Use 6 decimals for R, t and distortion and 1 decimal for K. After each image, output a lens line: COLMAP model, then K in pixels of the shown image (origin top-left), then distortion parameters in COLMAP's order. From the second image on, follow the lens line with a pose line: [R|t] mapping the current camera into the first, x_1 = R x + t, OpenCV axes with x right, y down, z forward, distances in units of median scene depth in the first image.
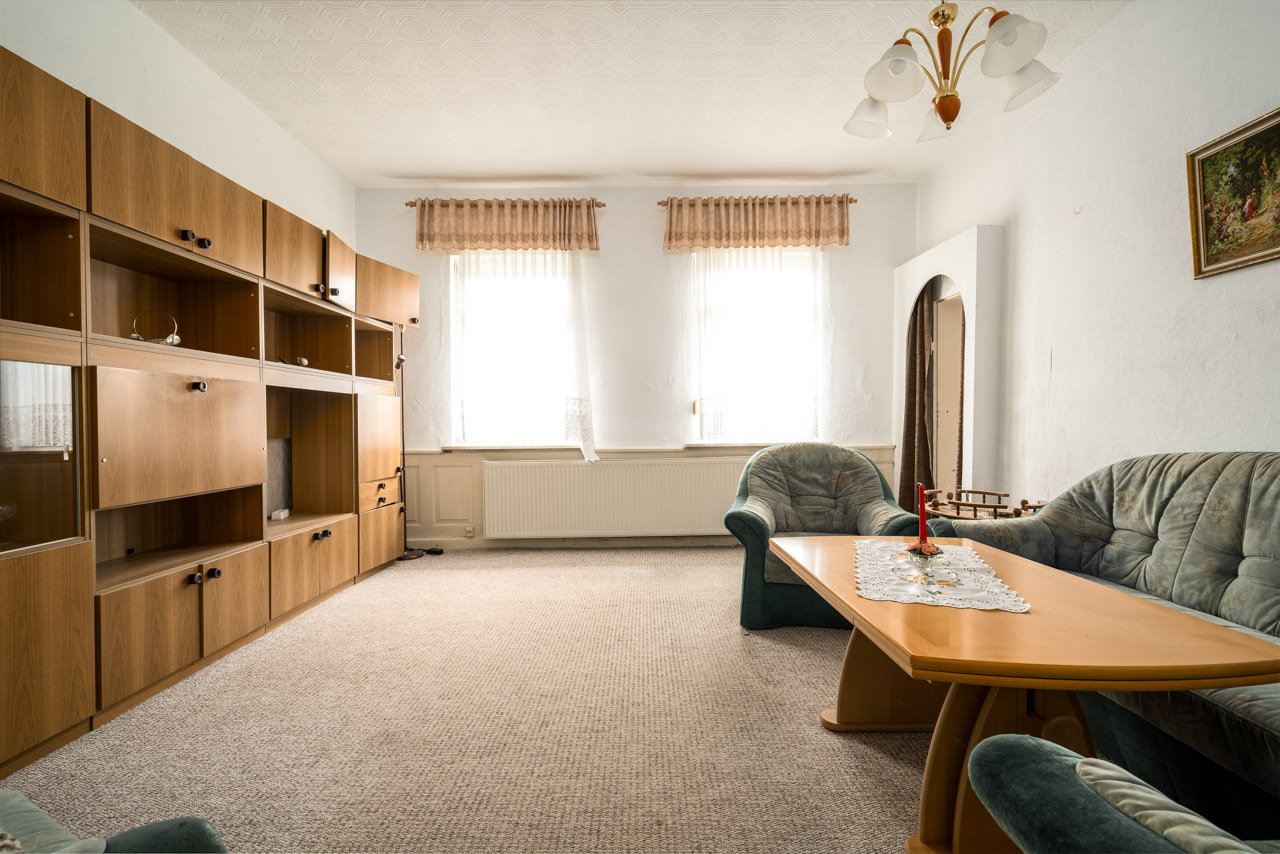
lens RADIAL K [[616.9, 0, 642.5], [0, 616.9, 429.6], [0, 0, 1]] dist [0.002408, 0.000094]
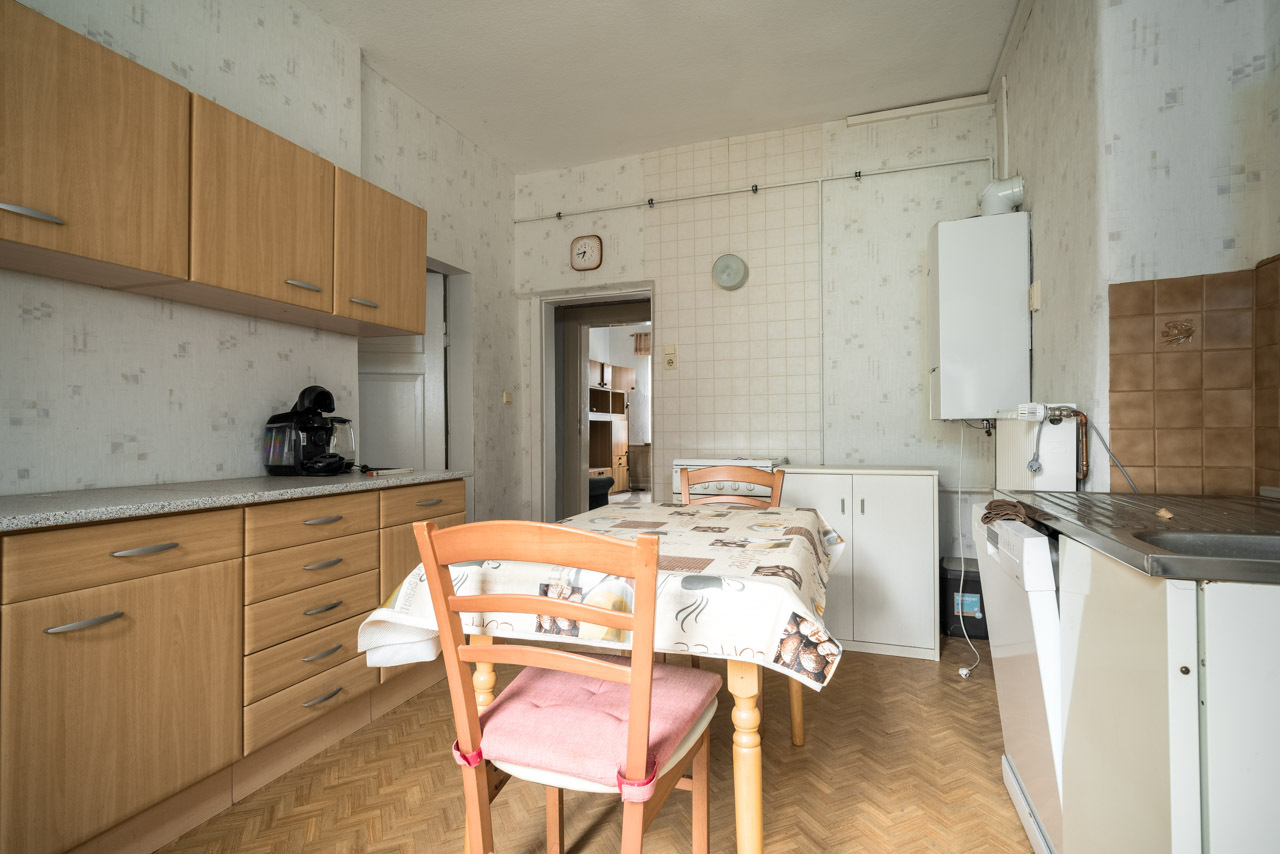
lens RADIAL K [[616.9, 0, 639.9], [0, 616.9, 427.0], [0, 0, 1]] dist [0.002408, 0.000094]
pose [[0.941270, -0.003791, -0.337635, 0.465387], [-0.002378, 0.999838, -0.017854, 0.012637], [0.337647, 0.017609, 0.941108, -1.250804]]
